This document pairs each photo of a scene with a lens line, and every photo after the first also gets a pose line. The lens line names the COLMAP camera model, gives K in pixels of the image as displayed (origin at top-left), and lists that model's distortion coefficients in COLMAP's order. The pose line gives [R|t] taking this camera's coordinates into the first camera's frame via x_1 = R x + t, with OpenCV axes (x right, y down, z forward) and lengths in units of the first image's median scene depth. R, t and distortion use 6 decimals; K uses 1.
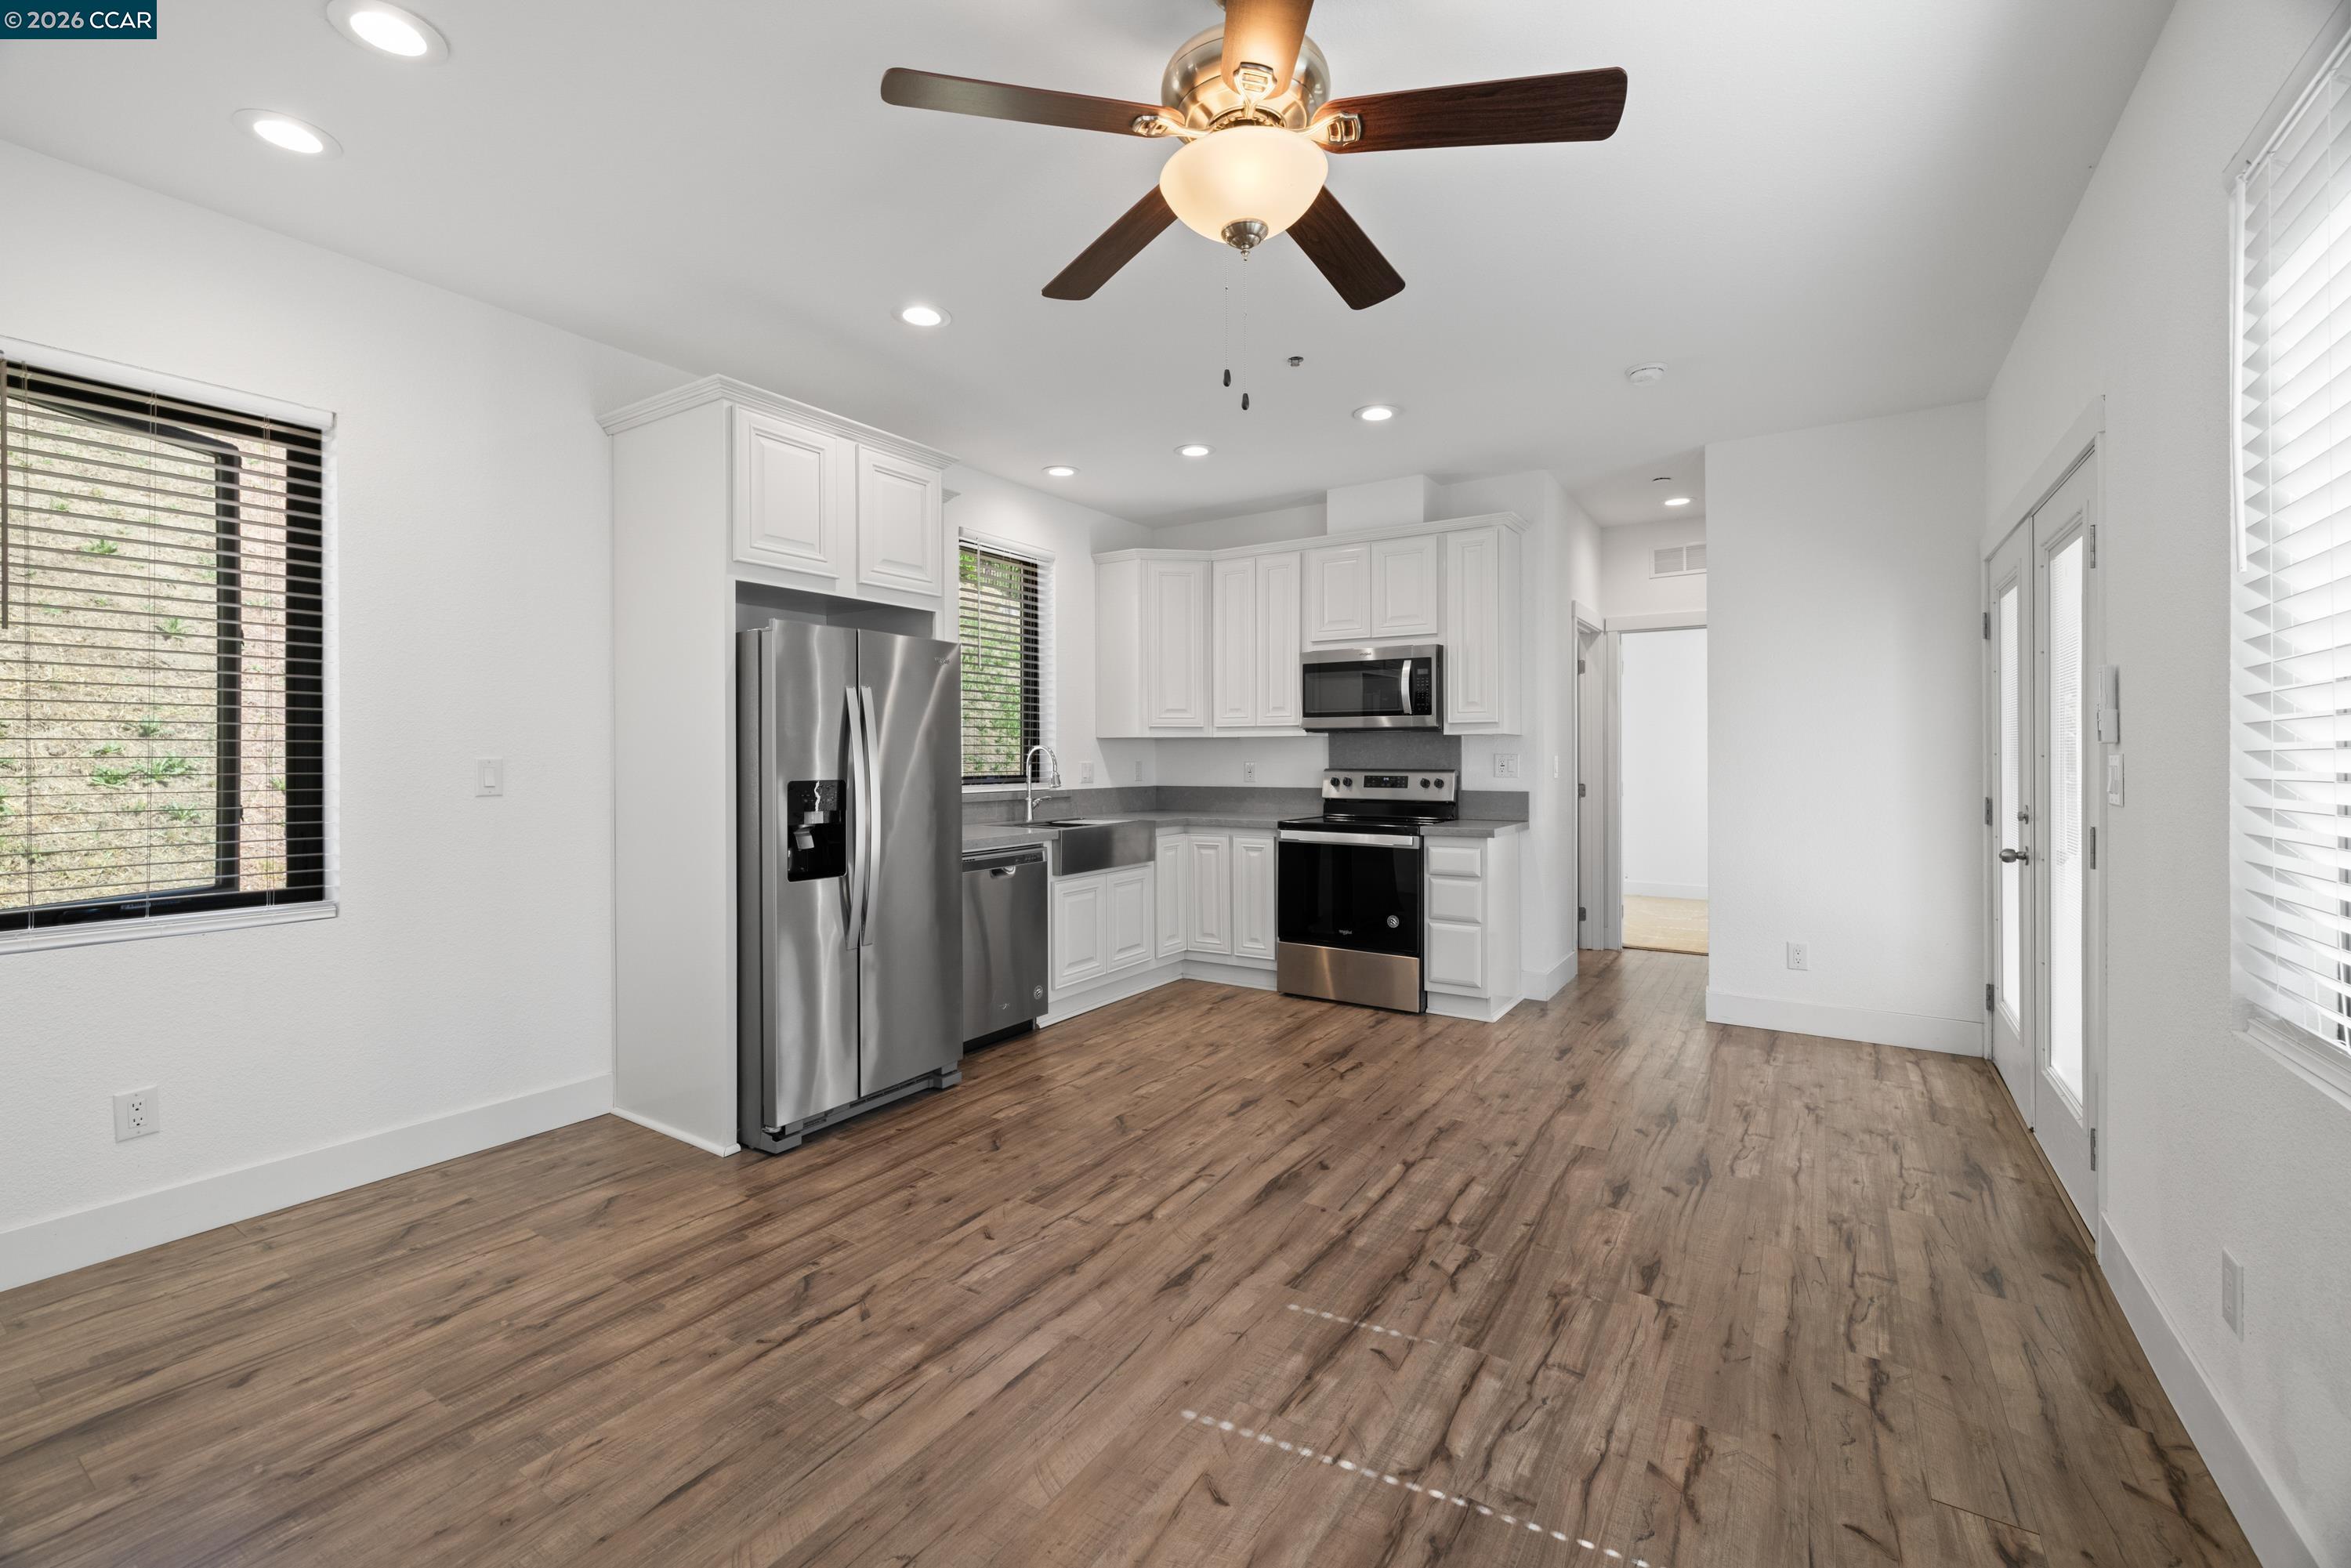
lens RADIAL K [[982.6, 0, 1171.3], [0, 982.6, 760.2], [0, 0, 1]] dist [0.000584, -0.000090]
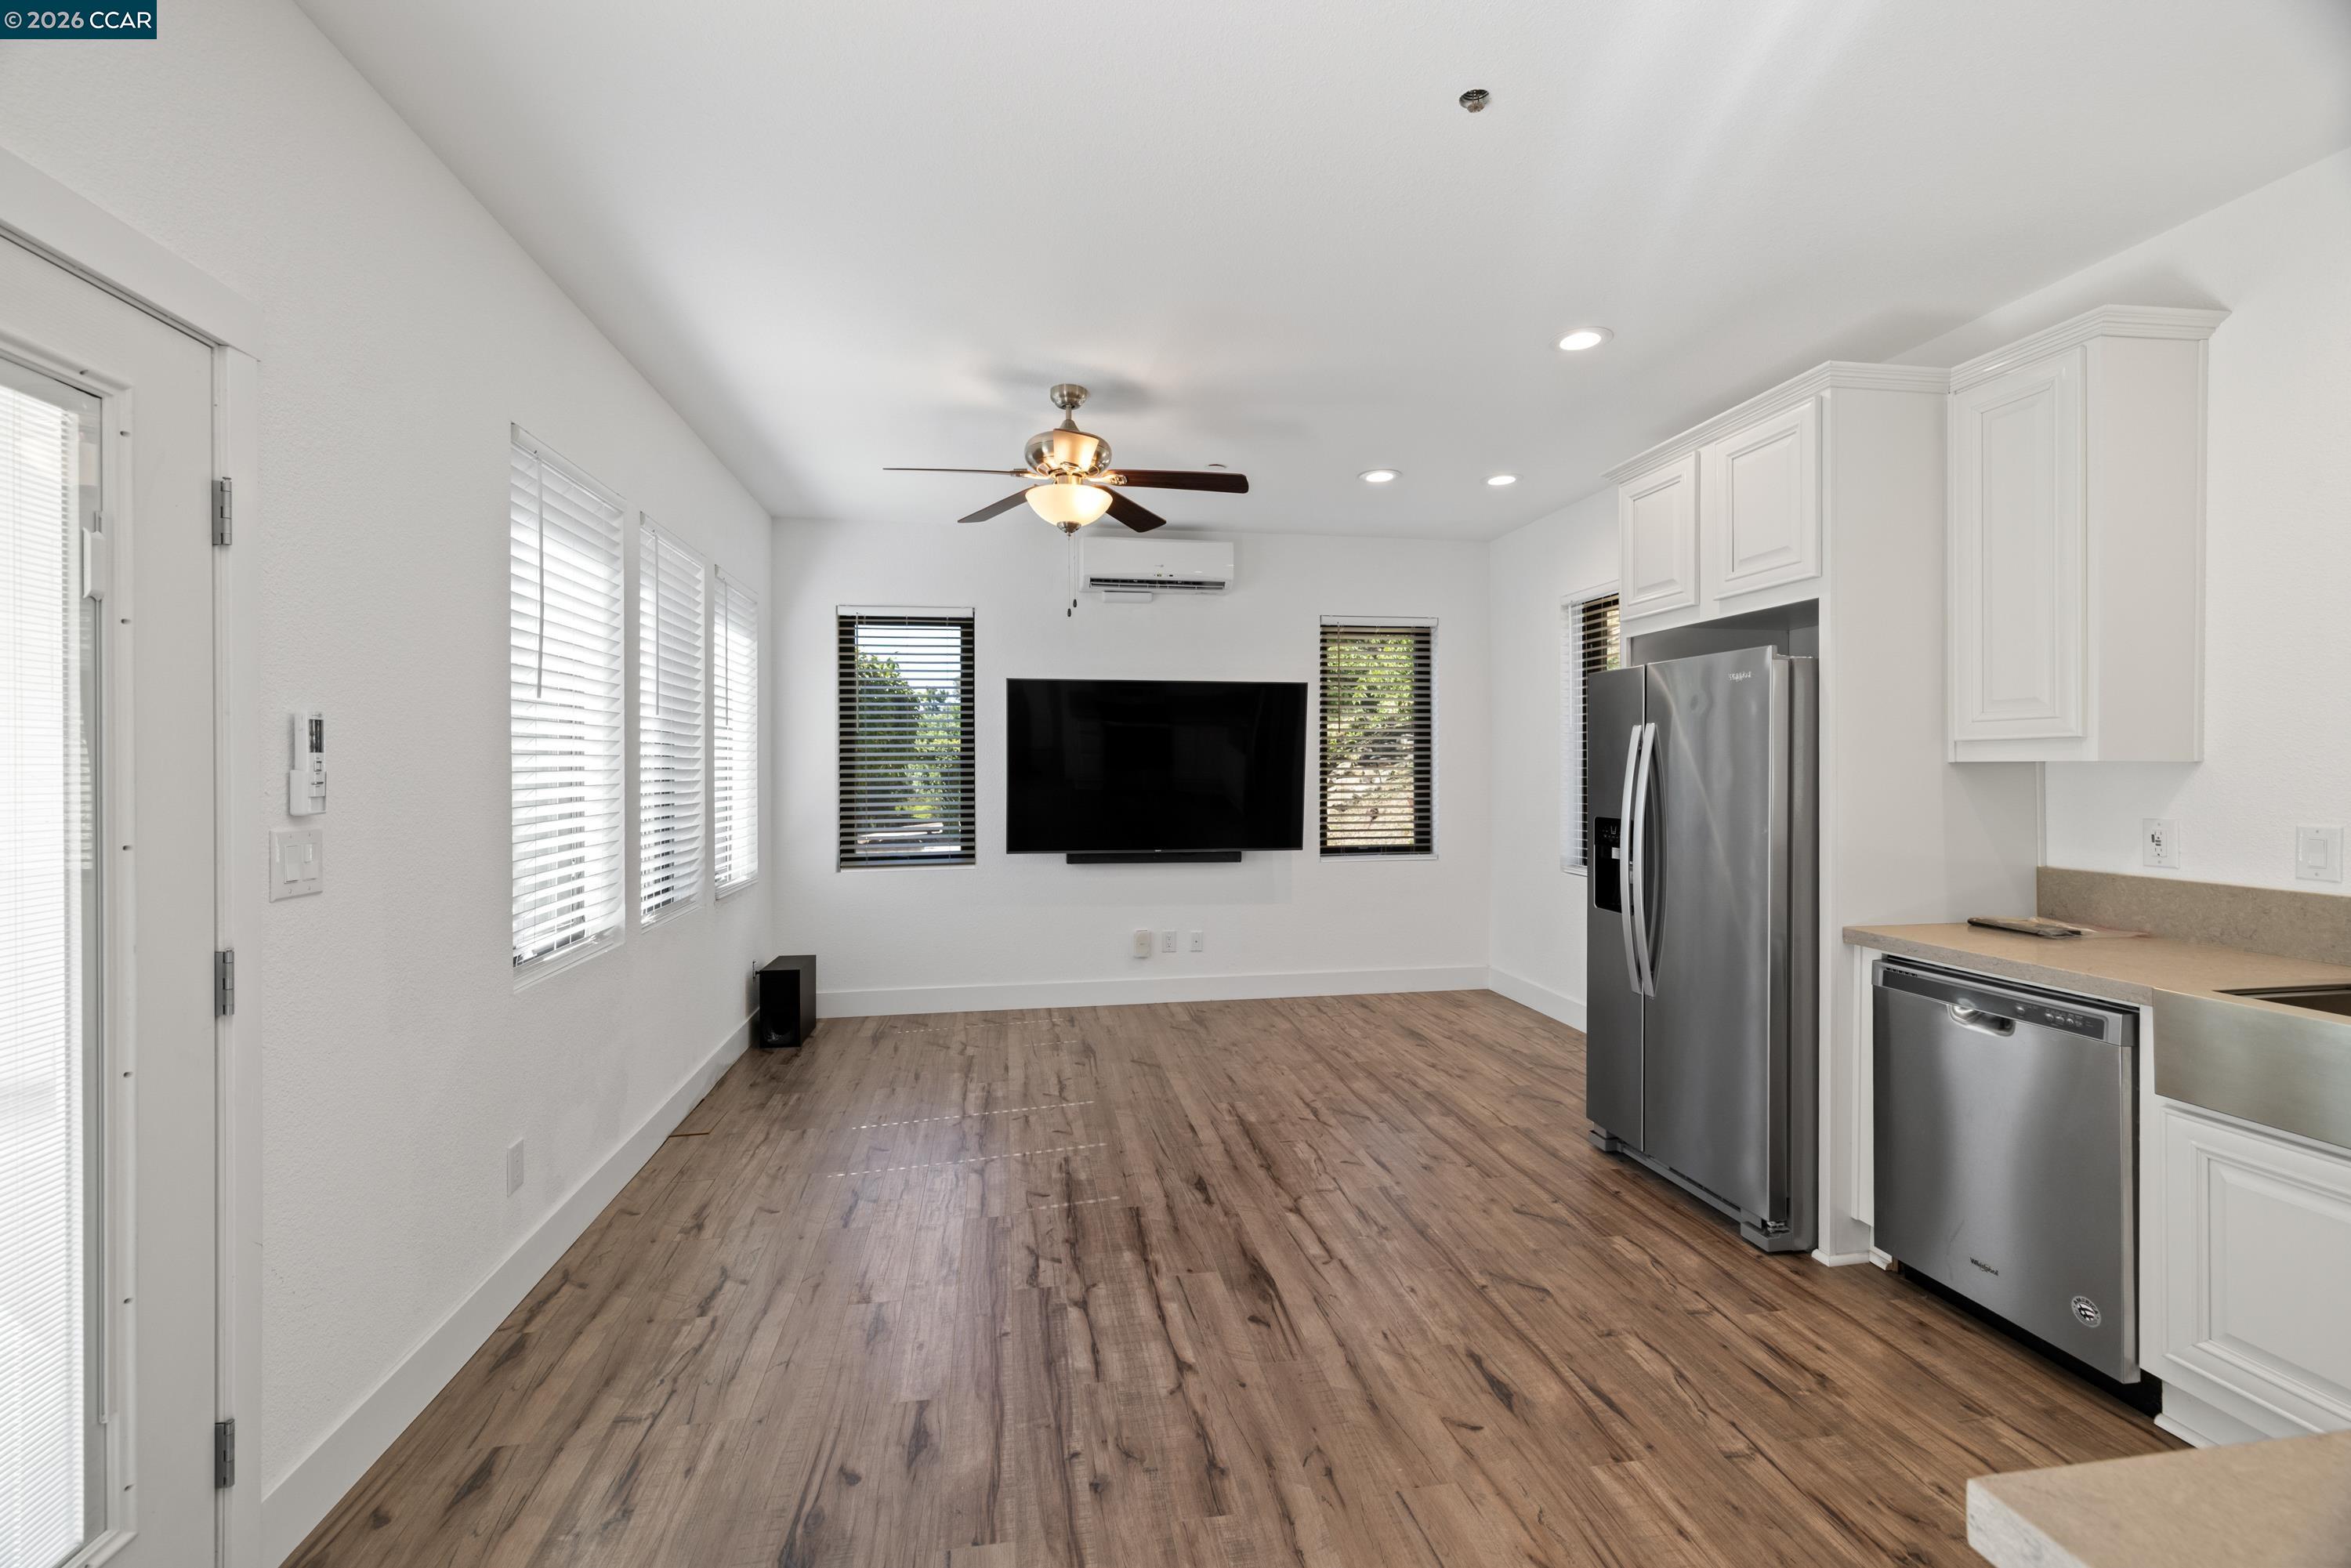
lens RADIAL K [[982.6, 0, 1173.3], [0, 982.6, 772.8], [0, 0, 1]] dist [0.000584, -0.000090]
pose [[-0.731228, 0.008416, -0.682082, 0.890879], [0.001956, 0.999946, 0.010240, -0.052394], [0.682131, 0.006154, -0.731204, 1.825060]]
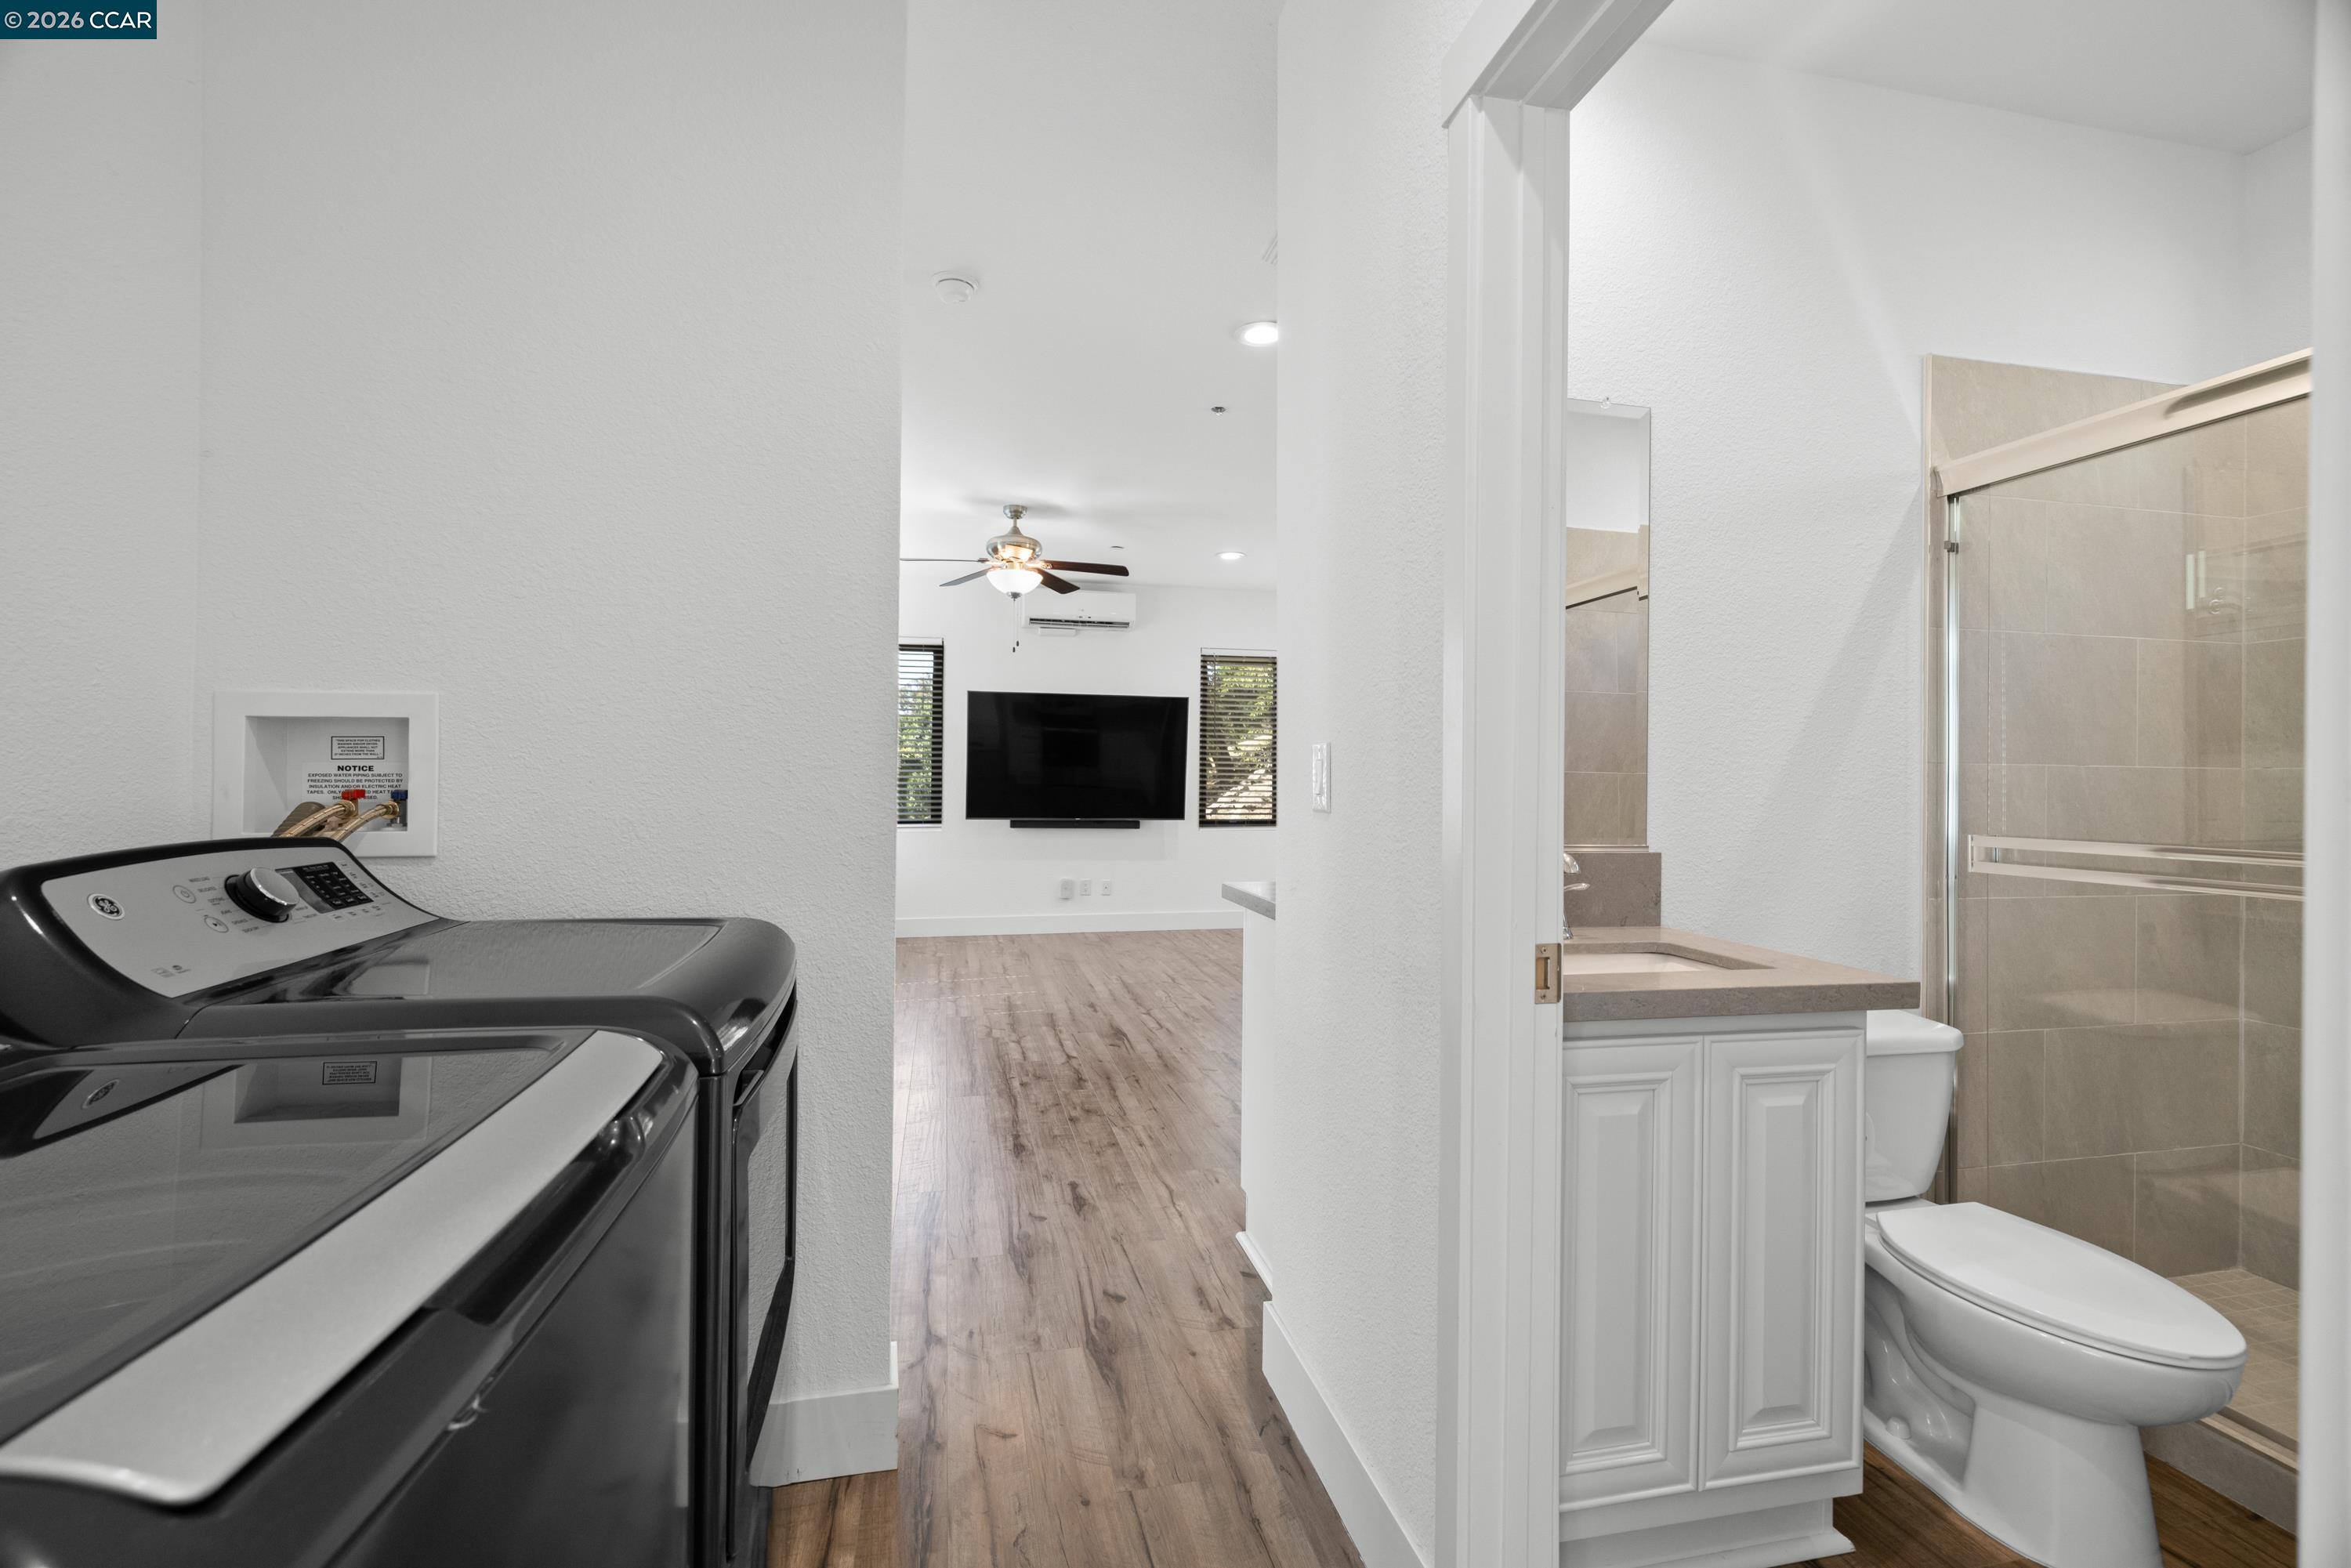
lens RADIAL K [[982.6, 0, 1177.7], [0, 982.6, 787.4], [0, 0, 1]] dist [0.000584, -0.000090]
pose [[-0.688422, 0.000913, -0.725310, 1.370868], [-0.009161, 0.999908, 0.009954, 0.013693], [0.725253, 0.013498, -0.688351, 2.463267]]
